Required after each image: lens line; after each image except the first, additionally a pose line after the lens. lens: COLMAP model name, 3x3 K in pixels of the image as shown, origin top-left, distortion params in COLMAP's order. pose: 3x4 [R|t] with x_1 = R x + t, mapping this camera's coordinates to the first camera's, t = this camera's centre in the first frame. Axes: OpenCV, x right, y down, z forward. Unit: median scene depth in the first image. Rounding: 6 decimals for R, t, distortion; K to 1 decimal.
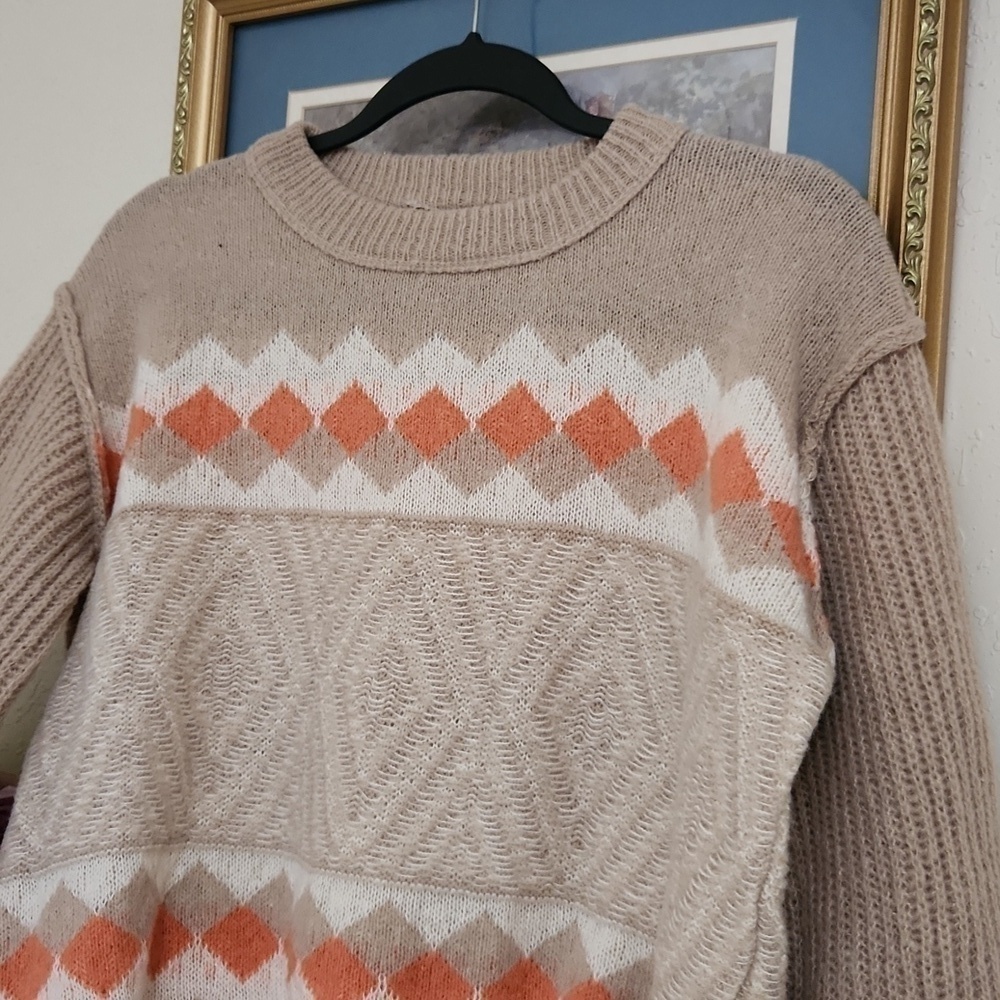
lens RADIAL K [[1480.6, 0, 558.9], [0, 1480.6, 483.3], [0, 0, 1]] dist [0.013252, 0.056471]
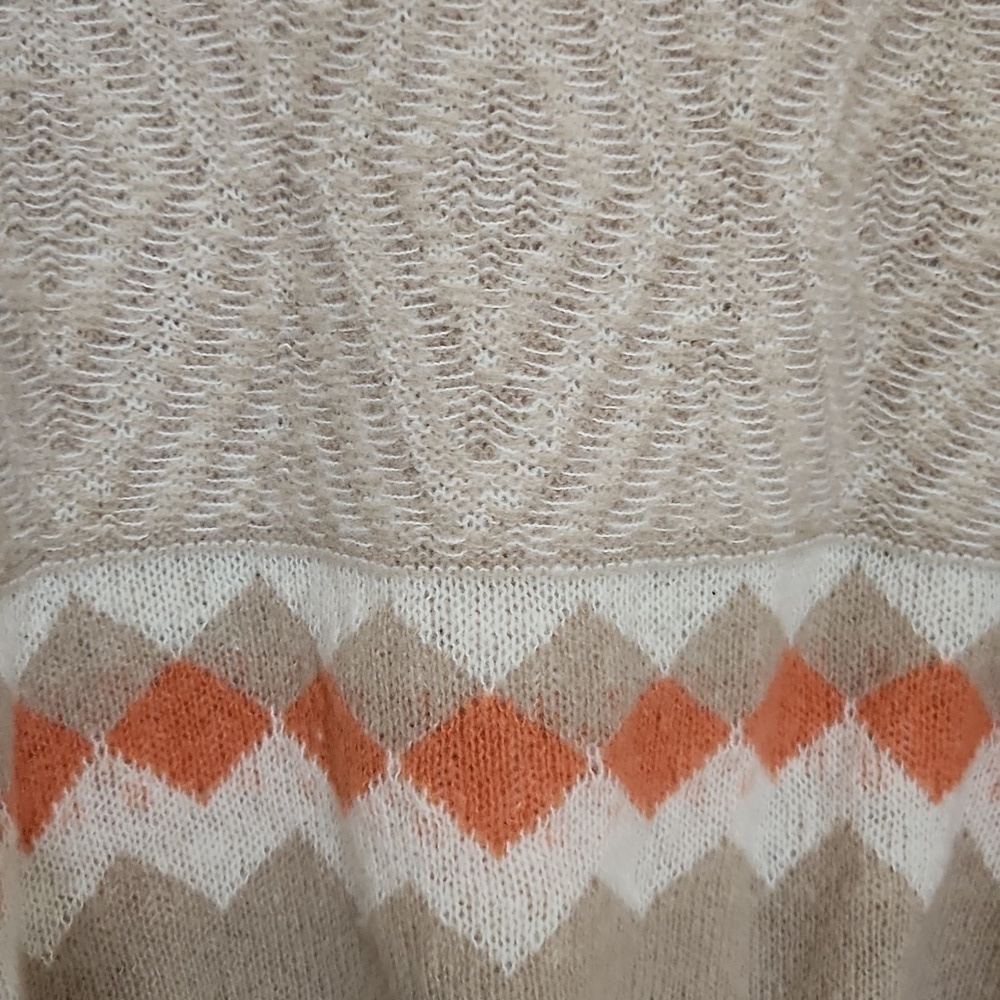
lens RADIAL K [[1480.6, 0, 558.9], [0, 1480.6, 483.3], [0, 0, 1]] dist [0.013252, 0.056471]
pose [[0.903090, -0.171145, 0.393875, -0.298931], [0.044304, 0.949394, 0.310946, 0.089547], [-0.427160, -0.263362, 0.864971, 0.576557]]
